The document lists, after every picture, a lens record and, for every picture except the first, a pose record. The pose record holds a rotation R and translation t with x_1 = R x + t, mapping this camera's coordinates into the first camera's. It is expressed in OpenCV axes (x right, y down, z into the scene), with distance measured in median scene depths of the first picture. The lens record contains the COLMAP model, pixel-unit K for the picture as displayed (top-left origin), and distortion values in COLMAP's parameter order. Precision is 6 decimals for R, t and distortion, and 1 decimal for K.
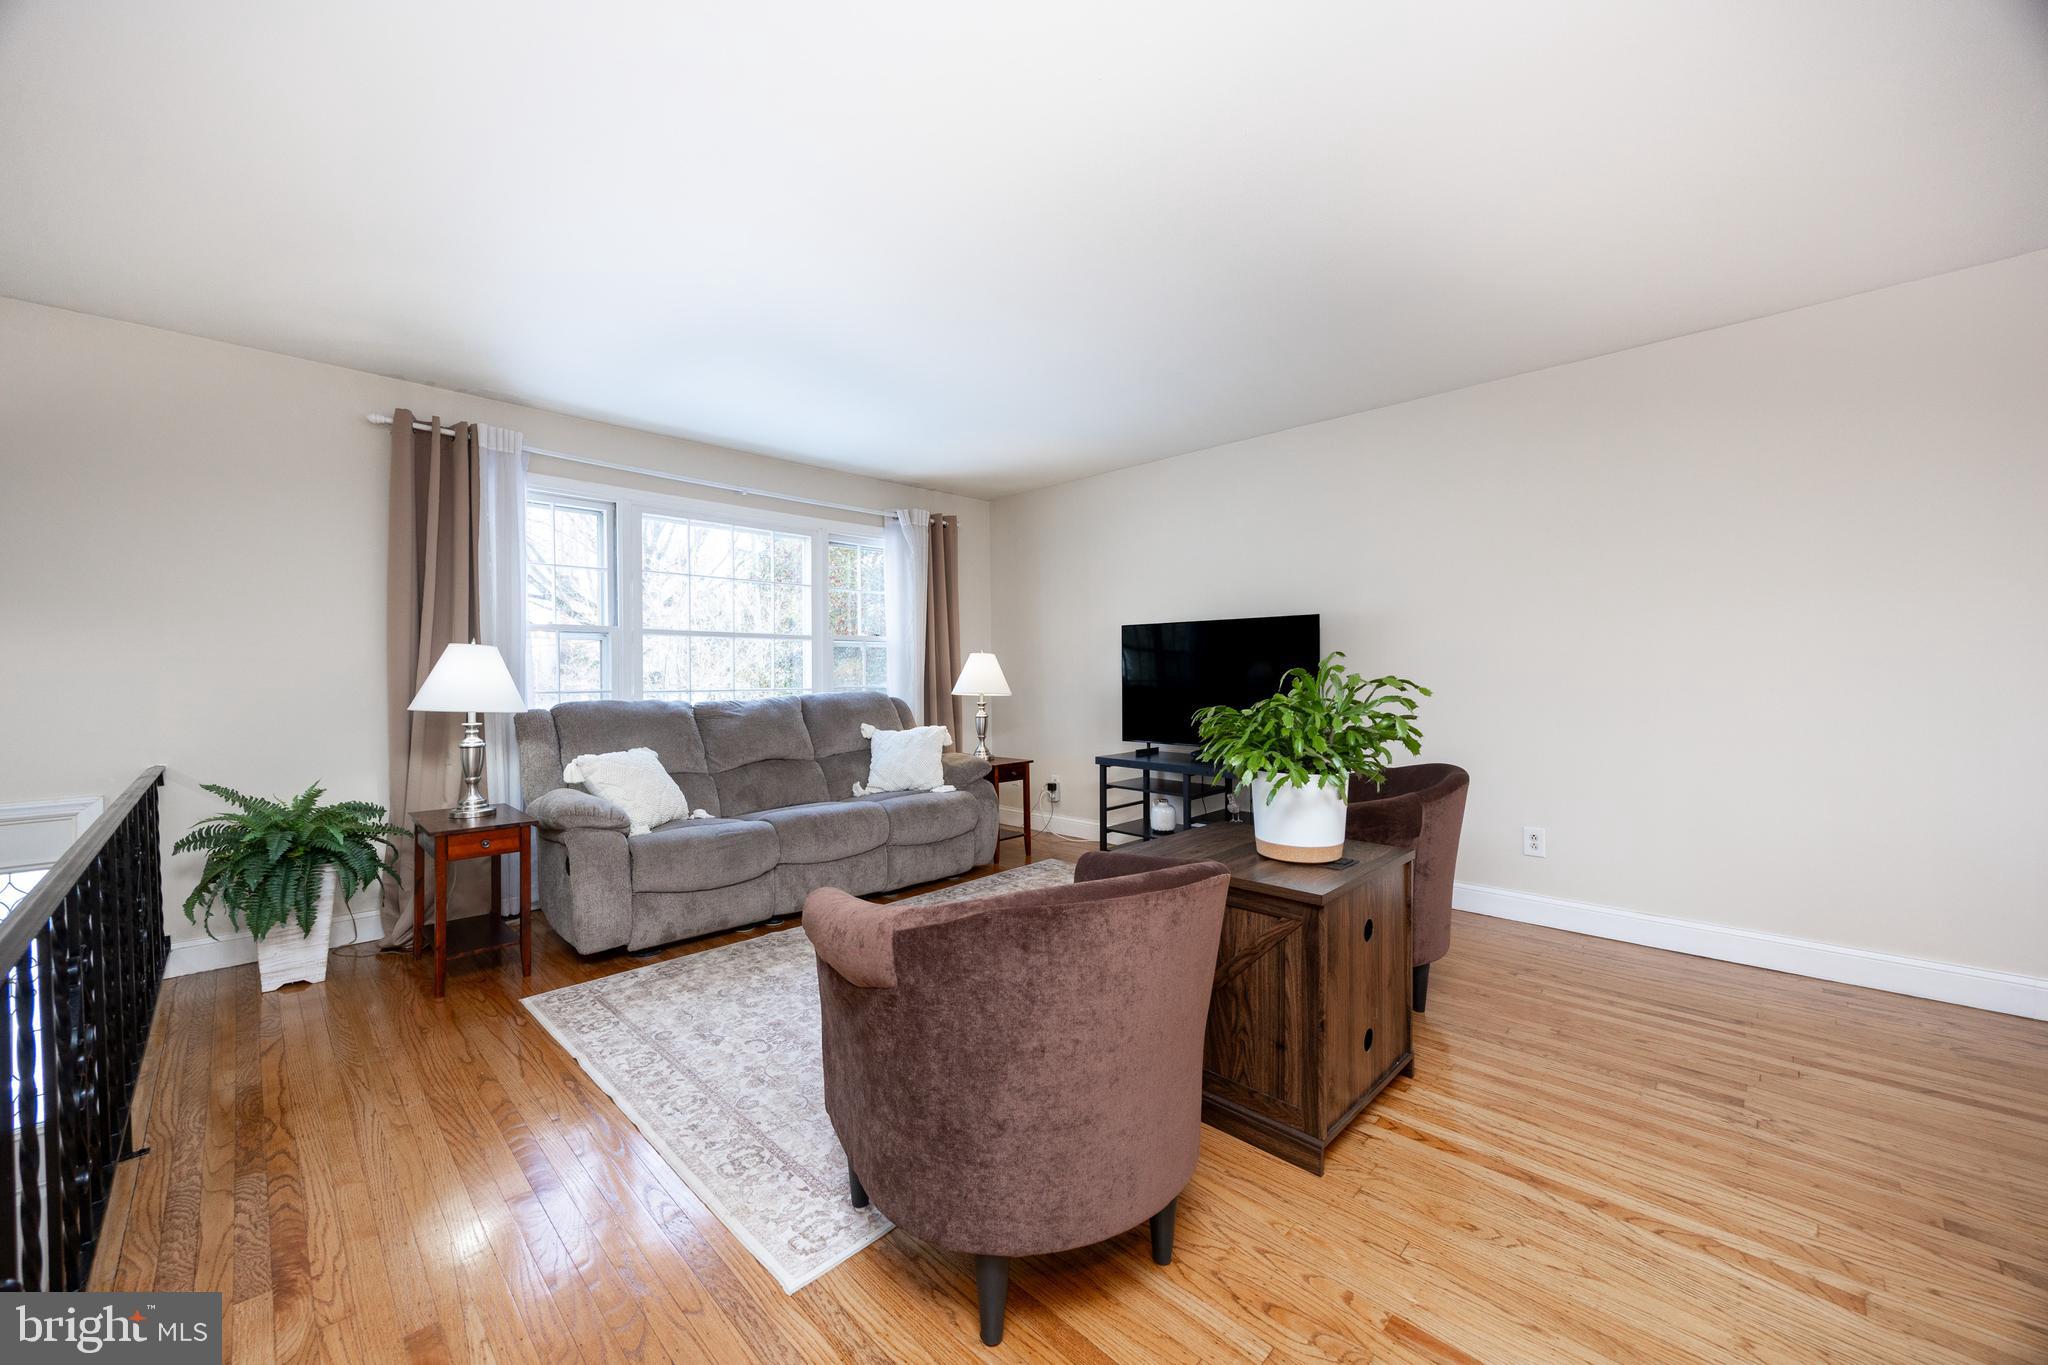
lens RADIAL K [[771.2, 0, 1013.9], [0, 771.2, 680.1], [0, 0, 1]] dist [-0.001924, 0.000263]
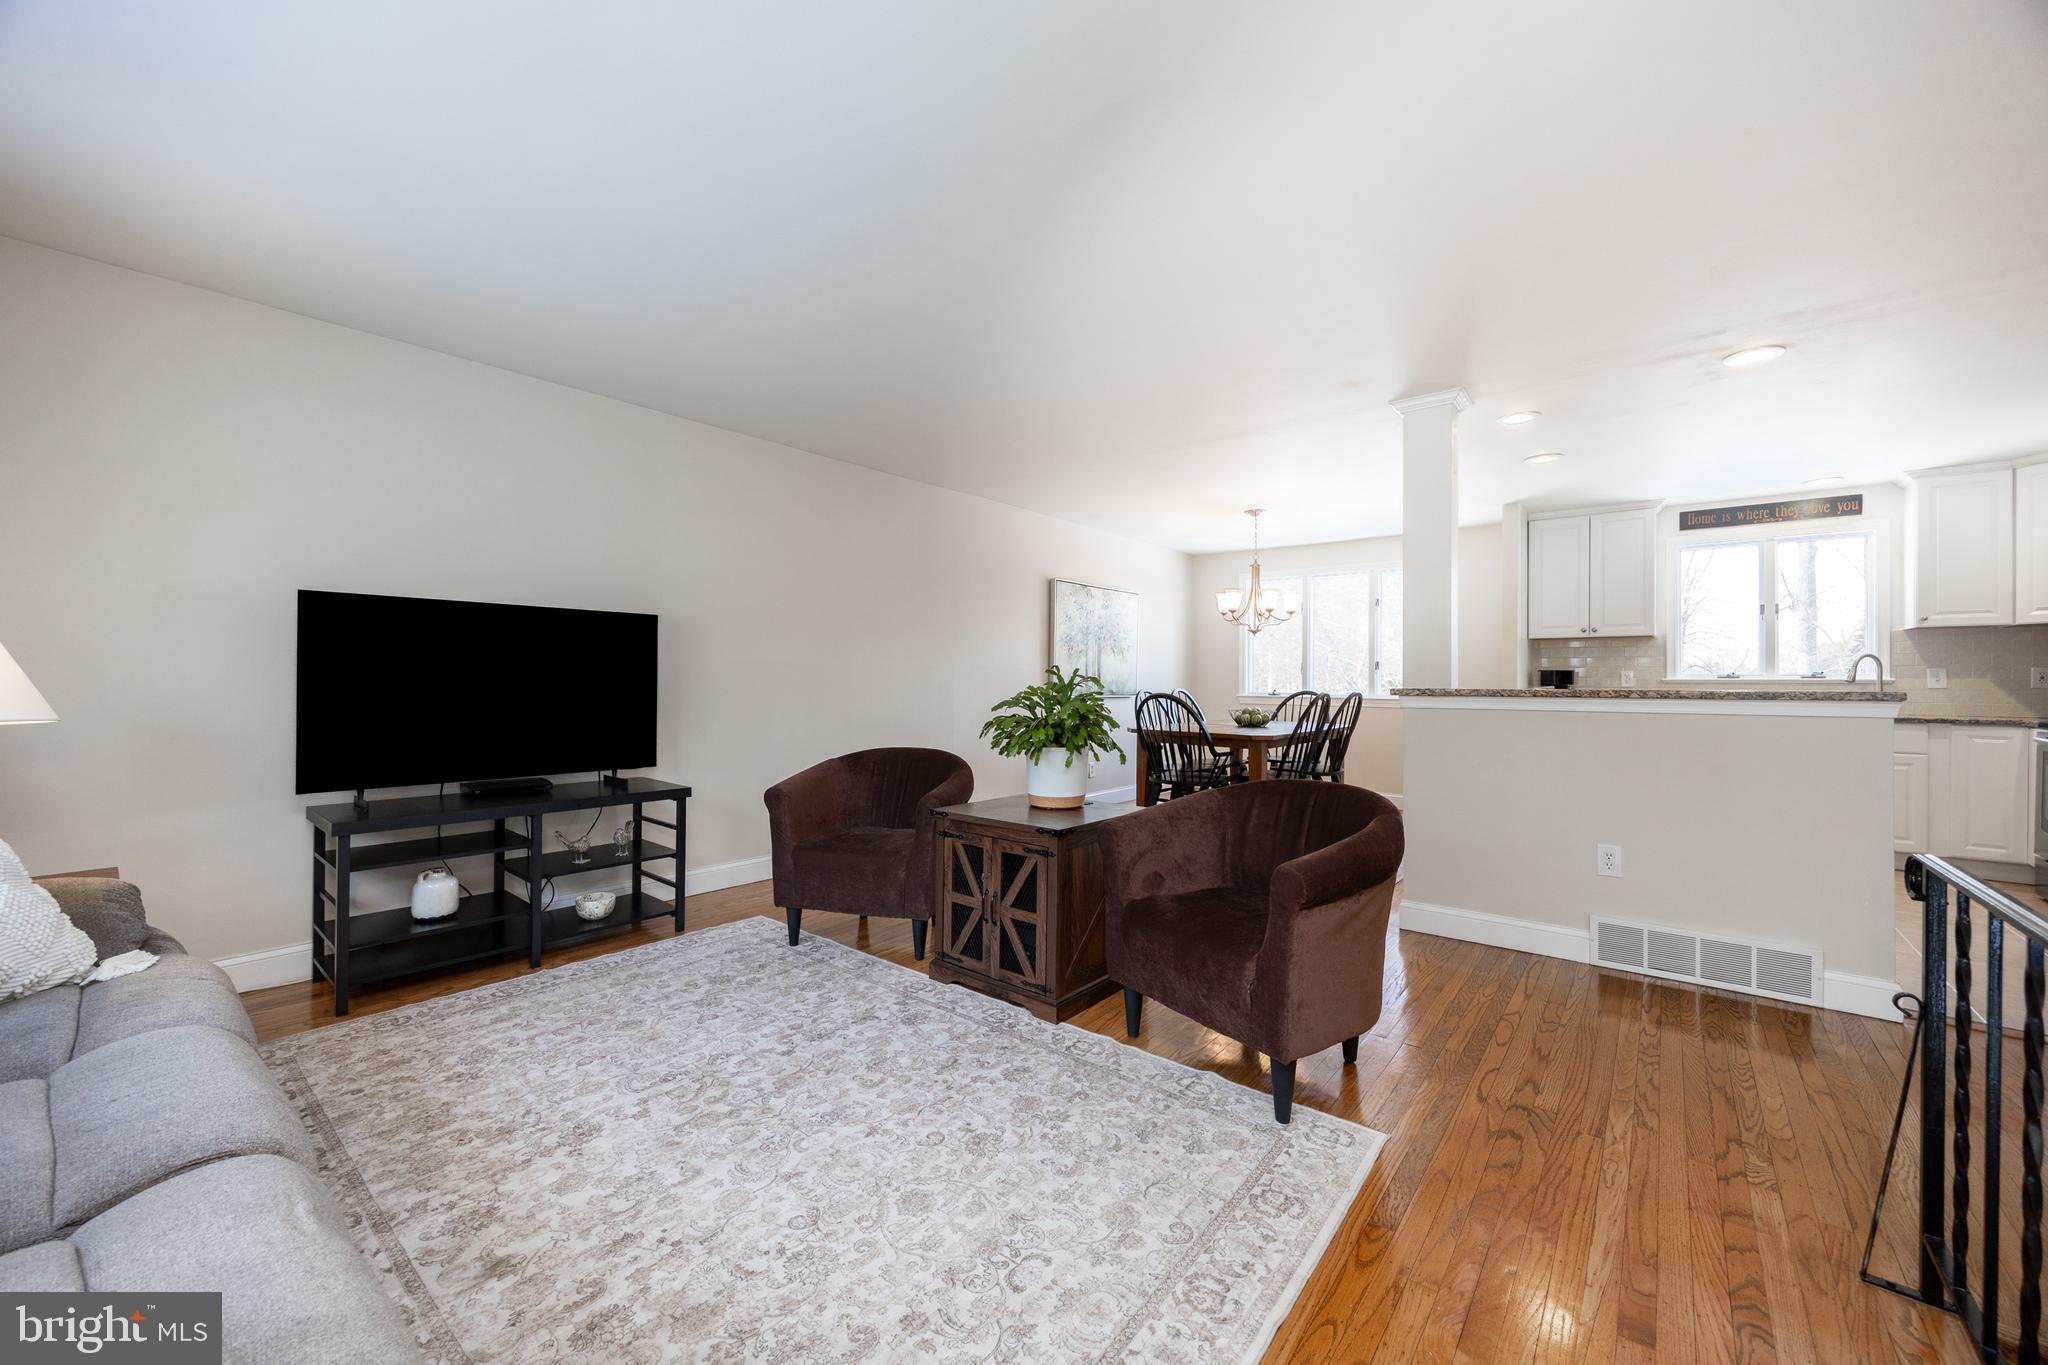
lens RADIAL K [[771.2, 0, 1020.5], [0, 771.2, 678.3], [0, 0, 1]] dist [-0.001924, 0.000263]
pose [[-0.088102, 0.003142, 0.996107, -0.996007], [0.002358, 0.999993, -0.002946, -0.006184], [-0.996109, 0.002090, -0.088109, 1.105021]]
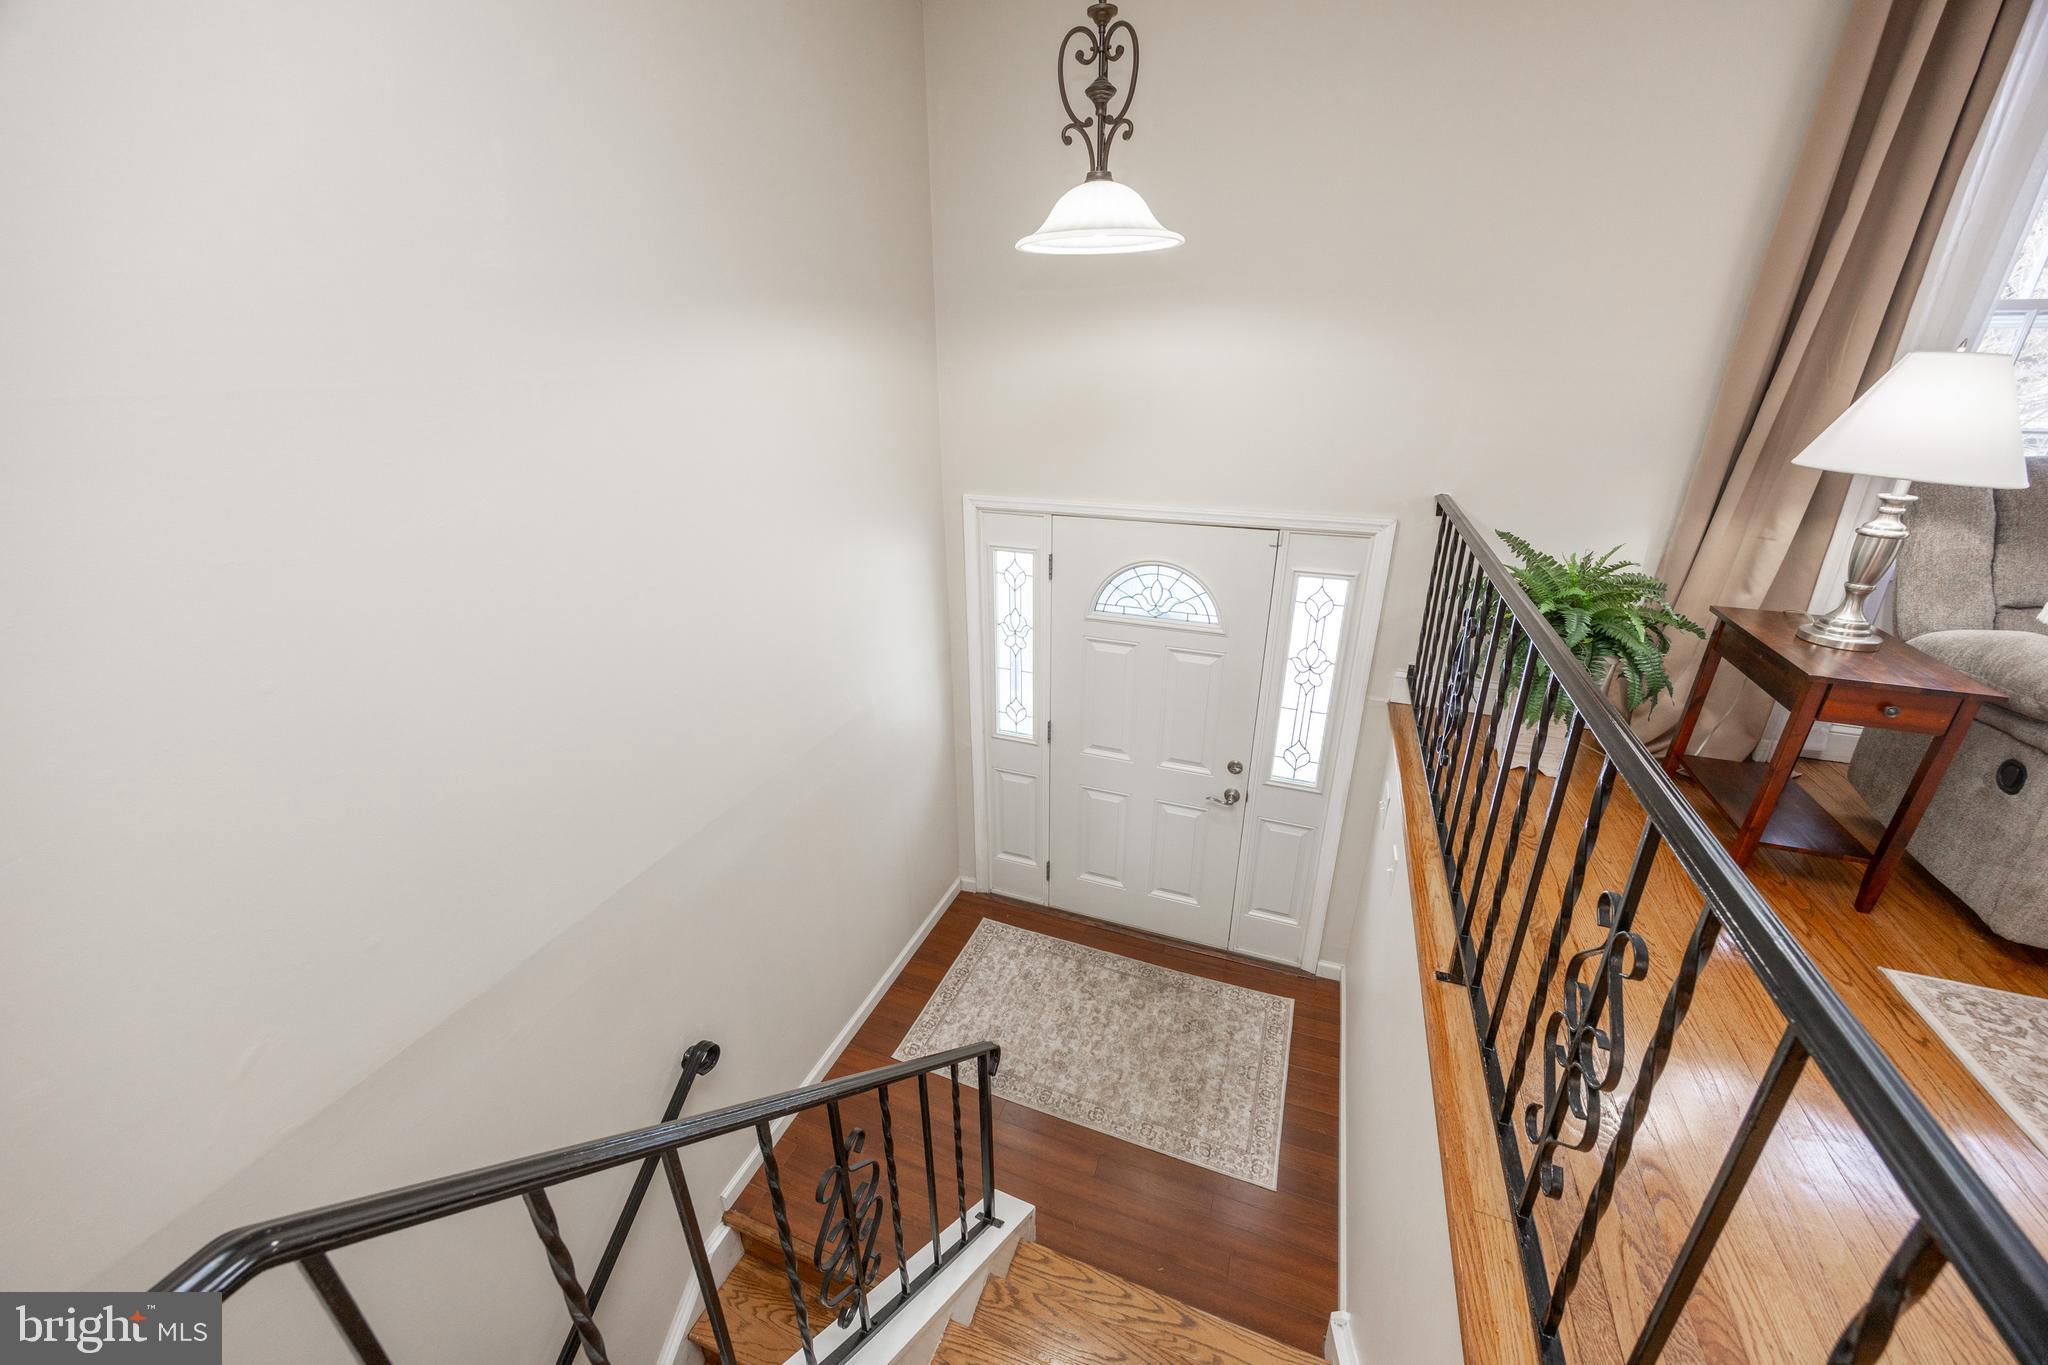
lens RADIAL K [[771.2, 0, 1027.7], [0, 771.2, 671.0], [0, 0, 1]] dist [-0.001924, 0.000263]
pose [[0.408733, 0.351457, -0.842268, -0.461414], [-0.003853, 0.923534, 0.383498, -0.047813], [0.912646, -0.153503, 0.378833, 0.152598]]
